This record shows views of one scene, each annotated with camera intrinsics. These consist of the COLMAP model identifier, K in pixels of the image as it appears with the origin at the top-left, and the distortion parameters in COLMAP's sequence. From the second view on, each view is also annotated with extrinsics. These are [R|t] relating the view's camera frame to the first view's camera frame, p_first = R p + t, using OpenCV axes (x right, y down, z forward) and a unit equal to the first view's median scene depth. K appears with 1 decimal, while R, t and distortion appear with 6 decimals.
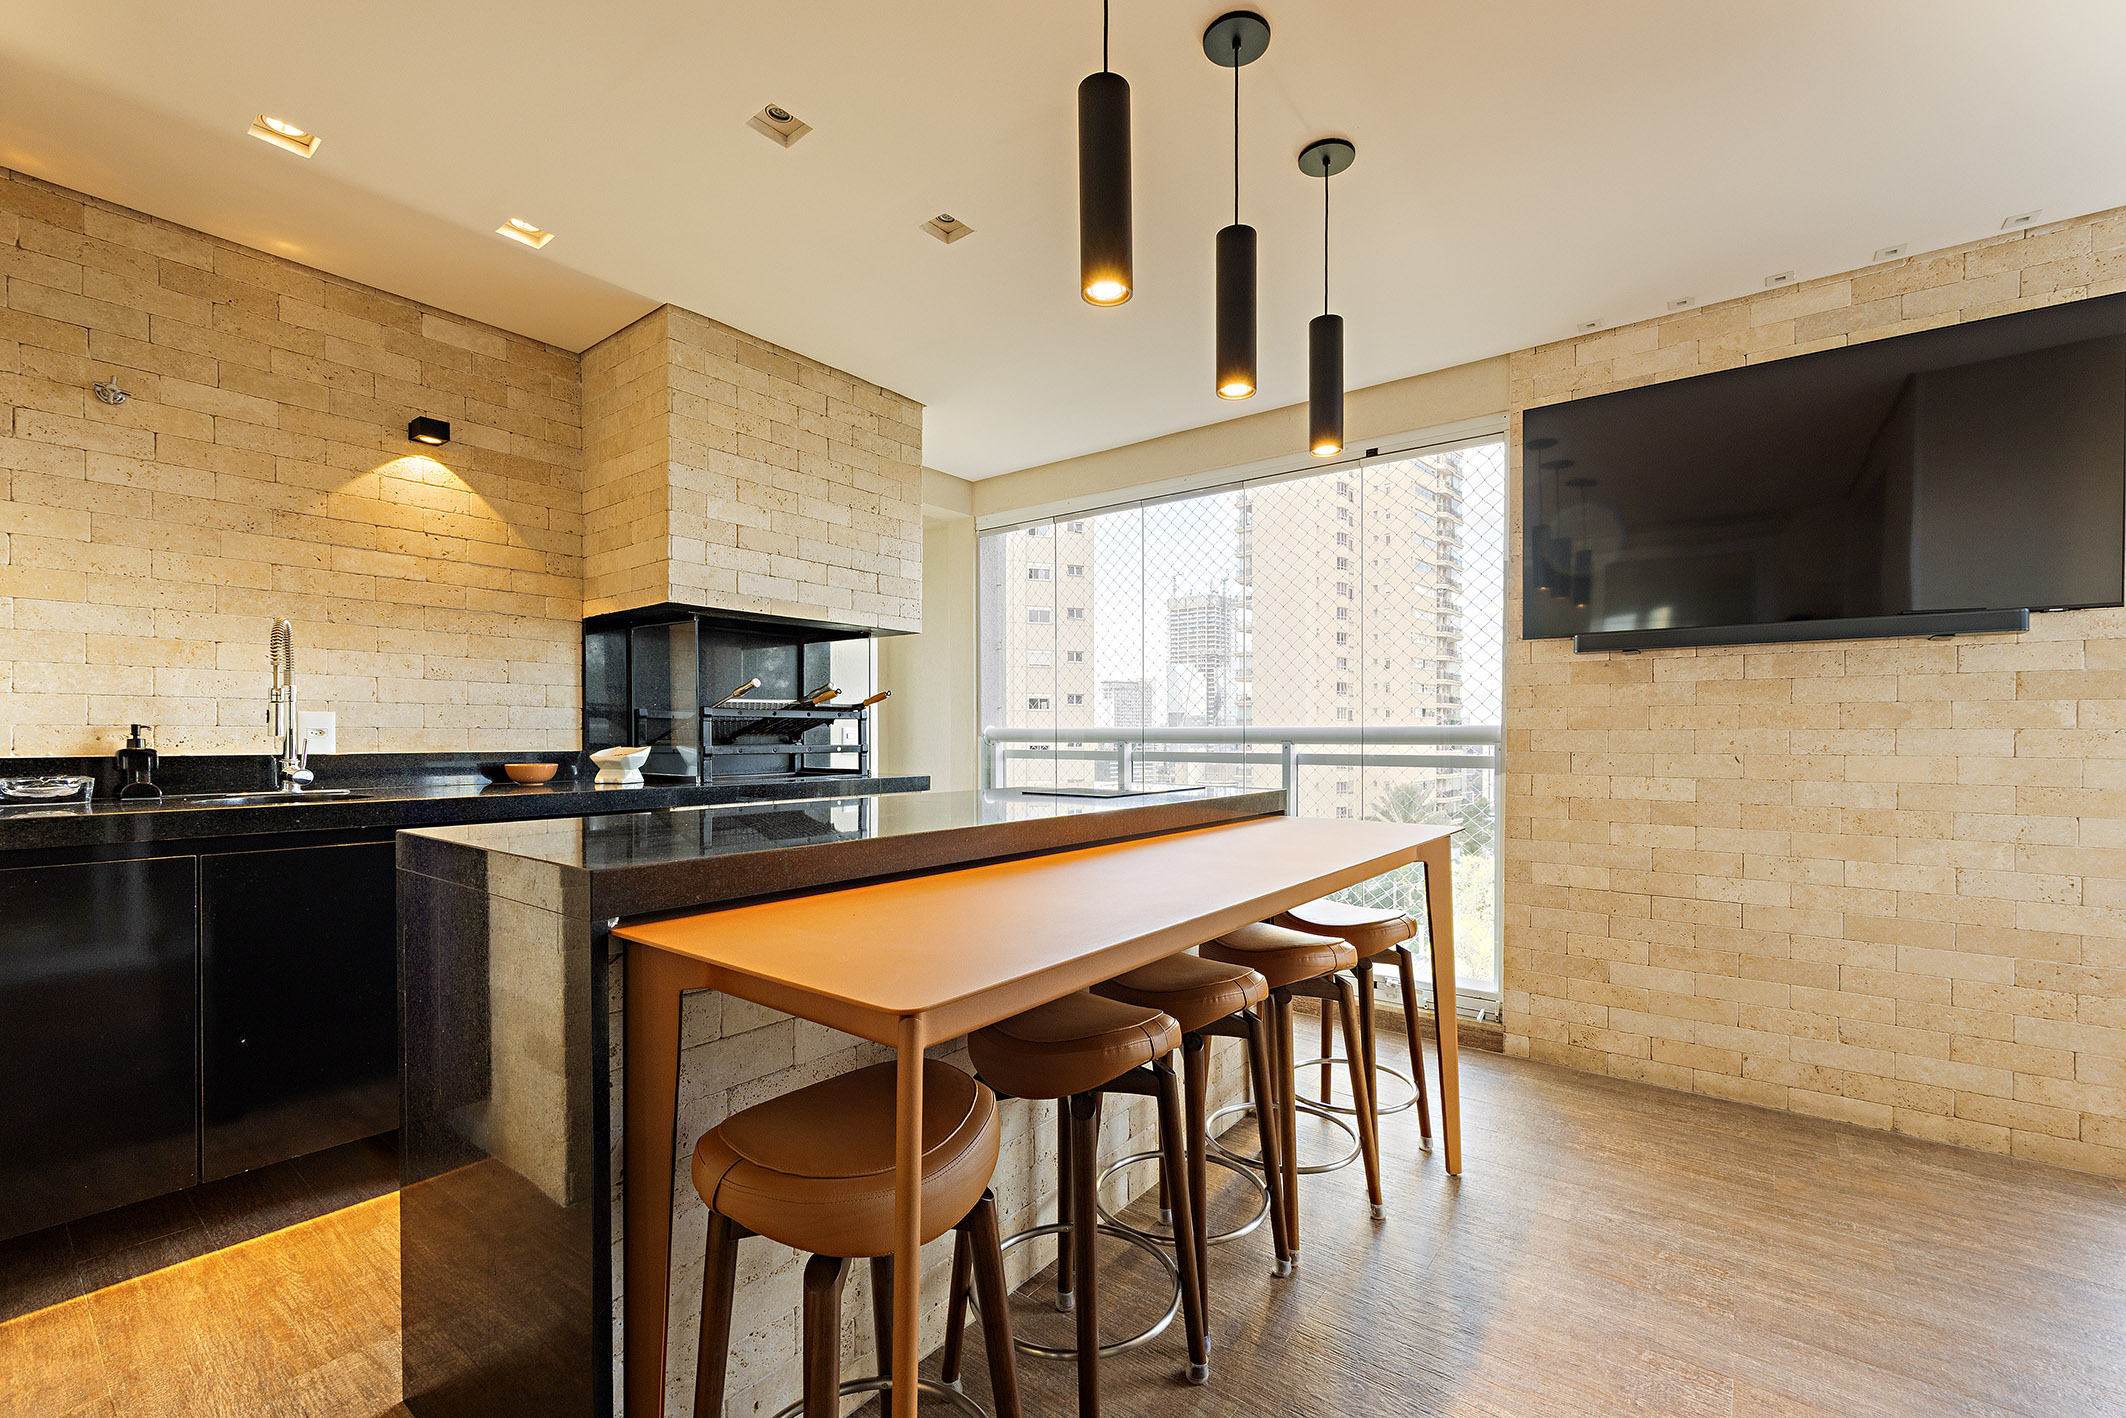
lens RADIAL K [[894.7, 0, 1063.3], [0, 894.7, 736.1], [0, 0, 1]] dist [0.003350, 0.002498]
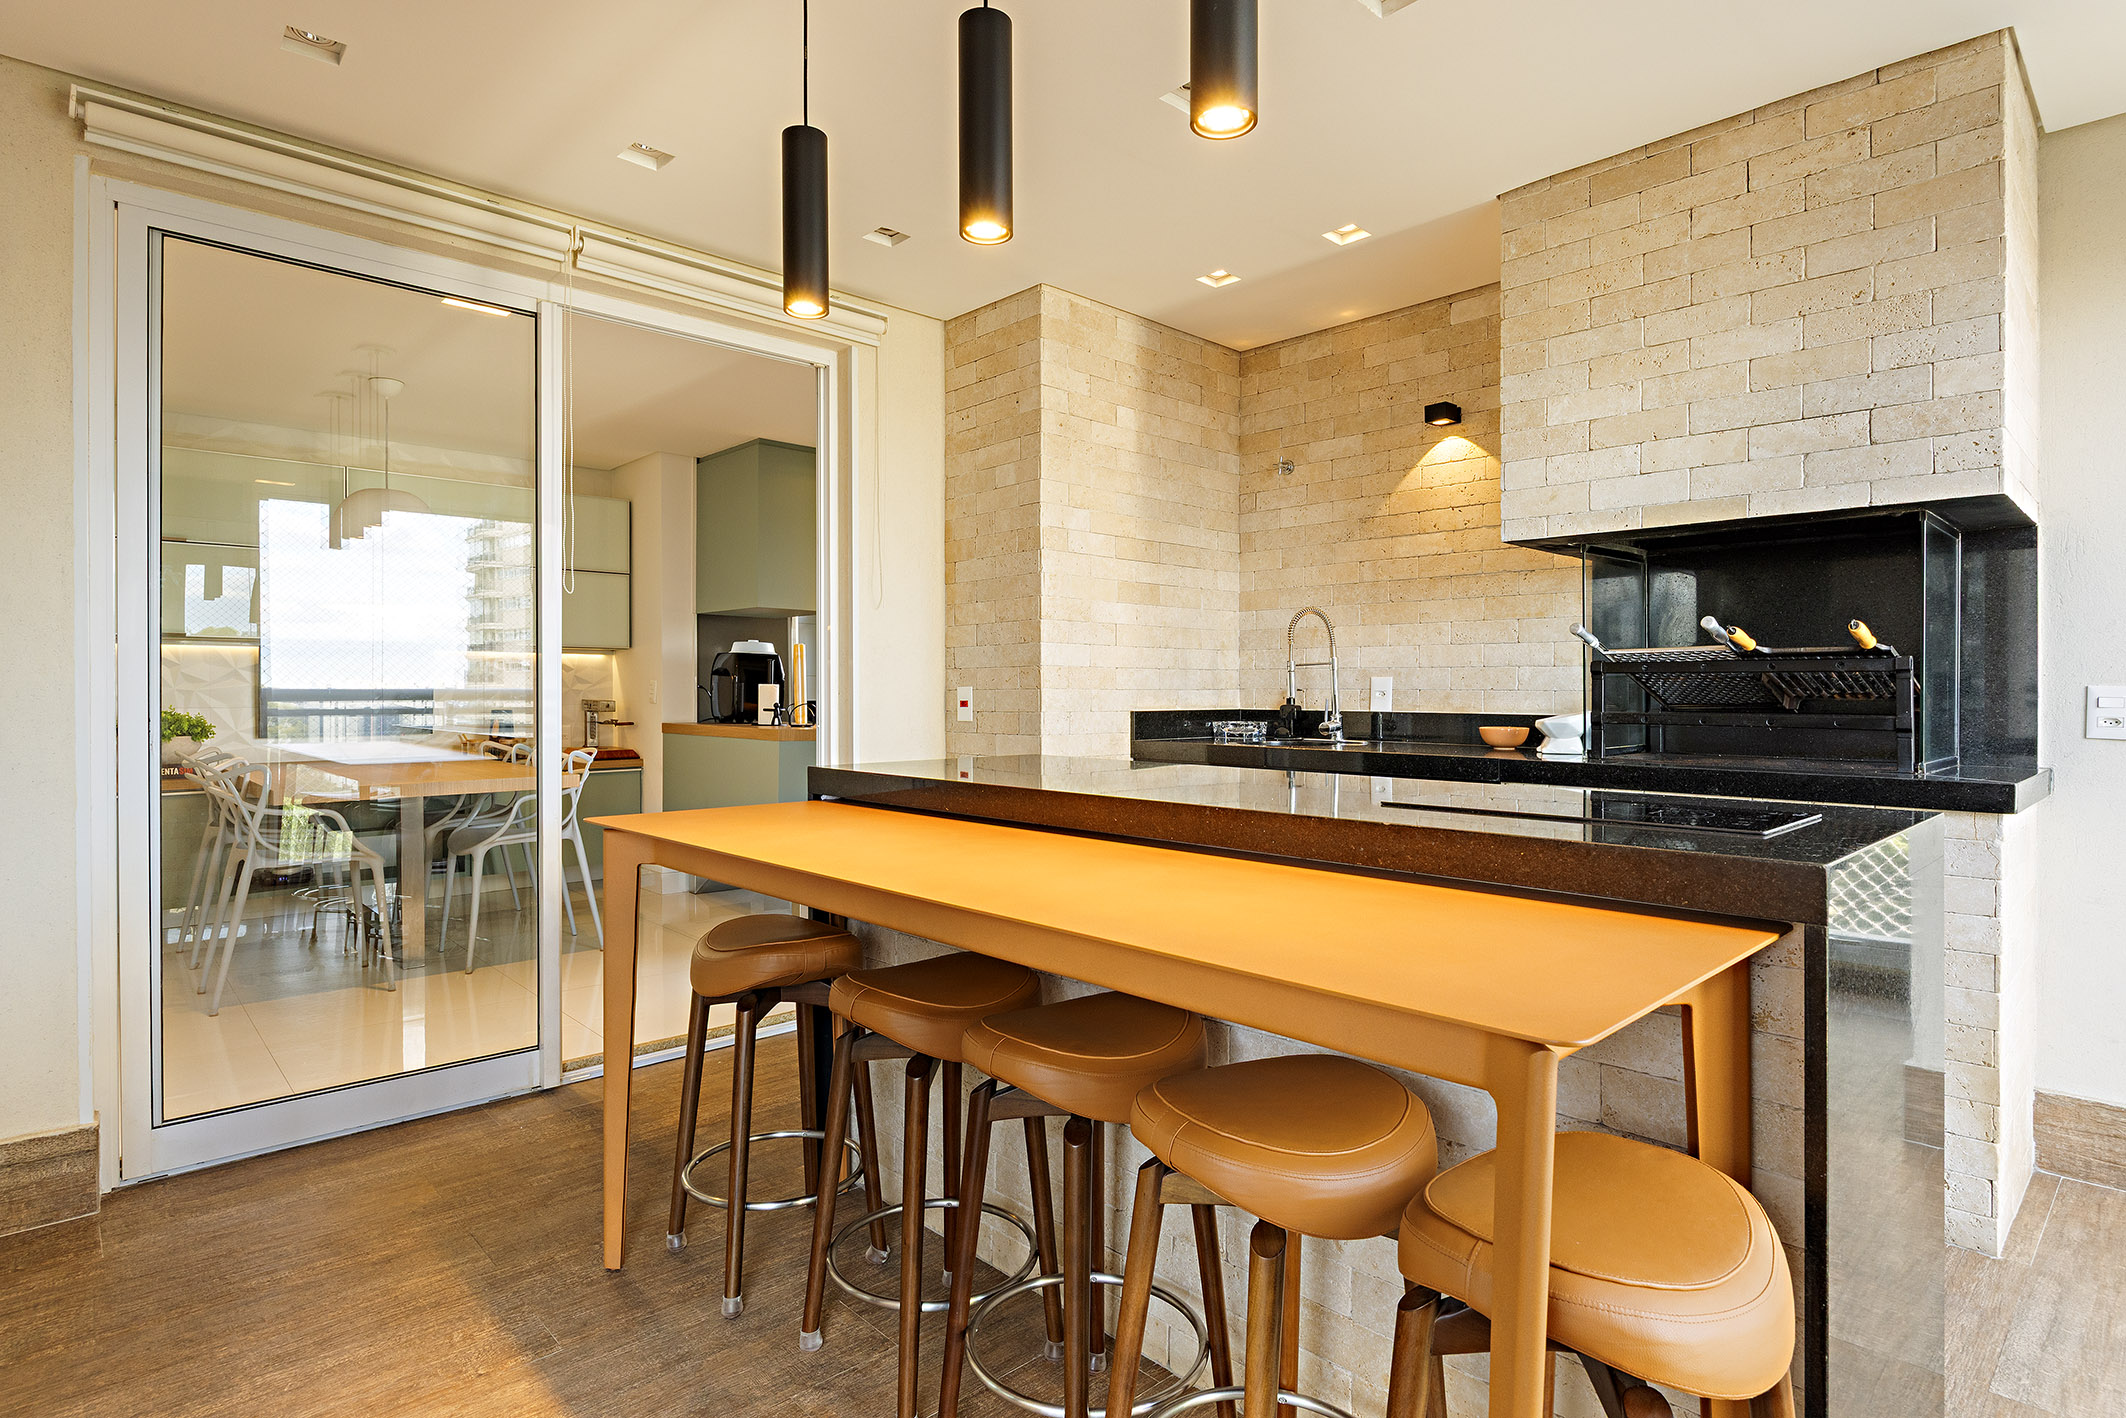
lens RADIAL K [[1162.9, 0, 1085.9], [0, 1162.9, 708.0], [0, 0, 1]] dist [0.001728, -0.002562]
pose [[-0.154948, 0.010515, -0.987867, 0.738949], [-0.006968, 0.999907, 0.011736, -0.000784], [0.987898, 0.008702, -0.154860, 0.794088]]
